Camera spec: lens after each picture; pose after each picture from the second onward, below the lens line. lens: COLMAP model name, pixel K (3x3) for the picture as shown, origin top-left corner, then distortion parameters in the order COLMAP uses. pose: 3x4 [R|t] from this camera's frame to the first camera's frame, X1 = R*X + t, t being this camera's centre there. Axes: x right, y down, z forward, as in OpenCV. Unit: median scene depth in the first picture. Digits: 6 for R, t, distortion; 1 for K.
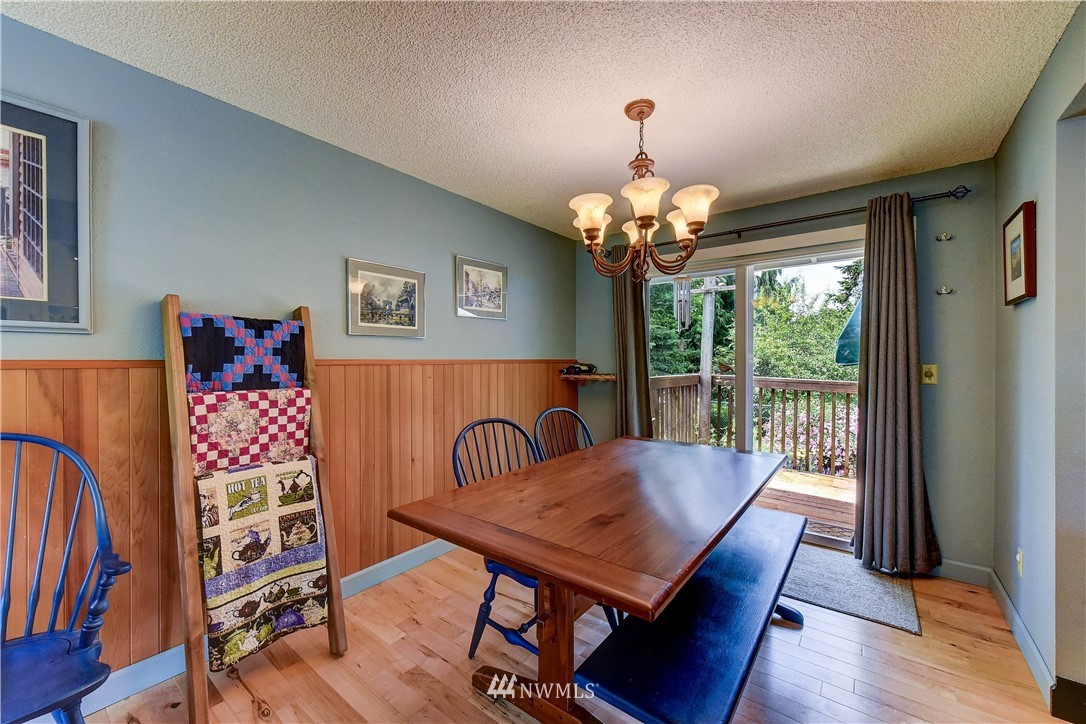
lens RADIAL K [[431.7, 0, 553.9], [0, 431.7, 362.2], [0, 0, 1]] dist [-0.000564, 0.000832]
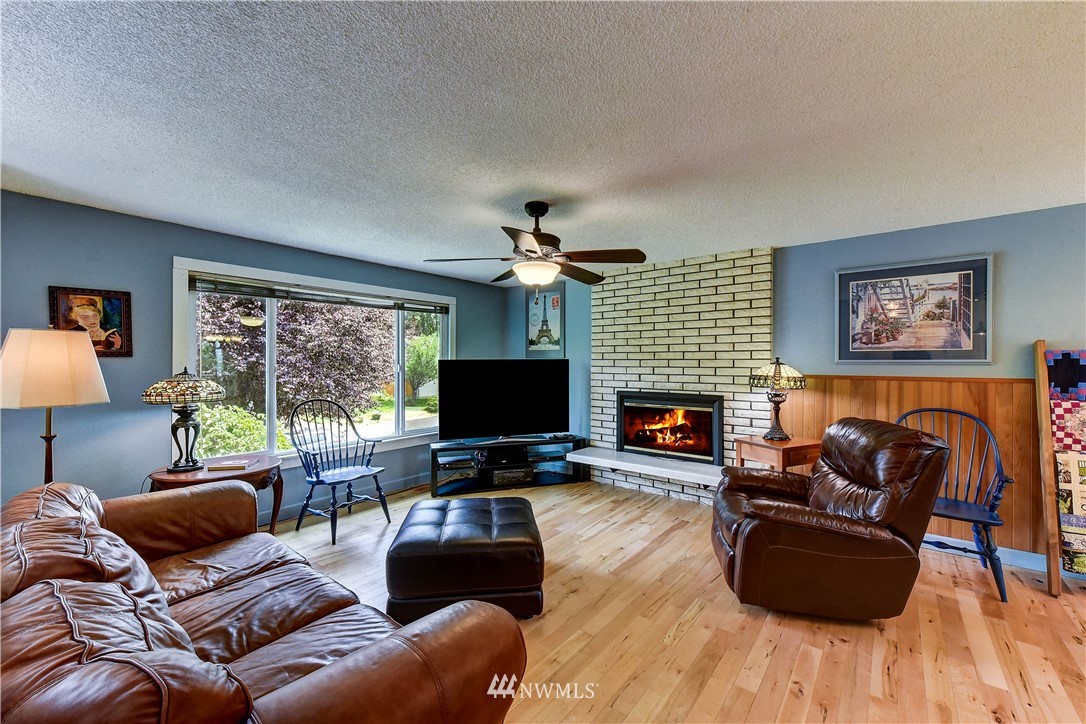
lens RADIAL K [[431.7, 0, 552.3], [0, 431.7, 365.5], [0, 0, 1]] dist [-0.000564, 0.000832]
pose [[-0.017496, 0.006609, -0.999825, 0.864022], [-0.003820, 0.999970, 0.006677, -0.065487], [0.999840, 0.003936, -0.017470, -0.904696]]
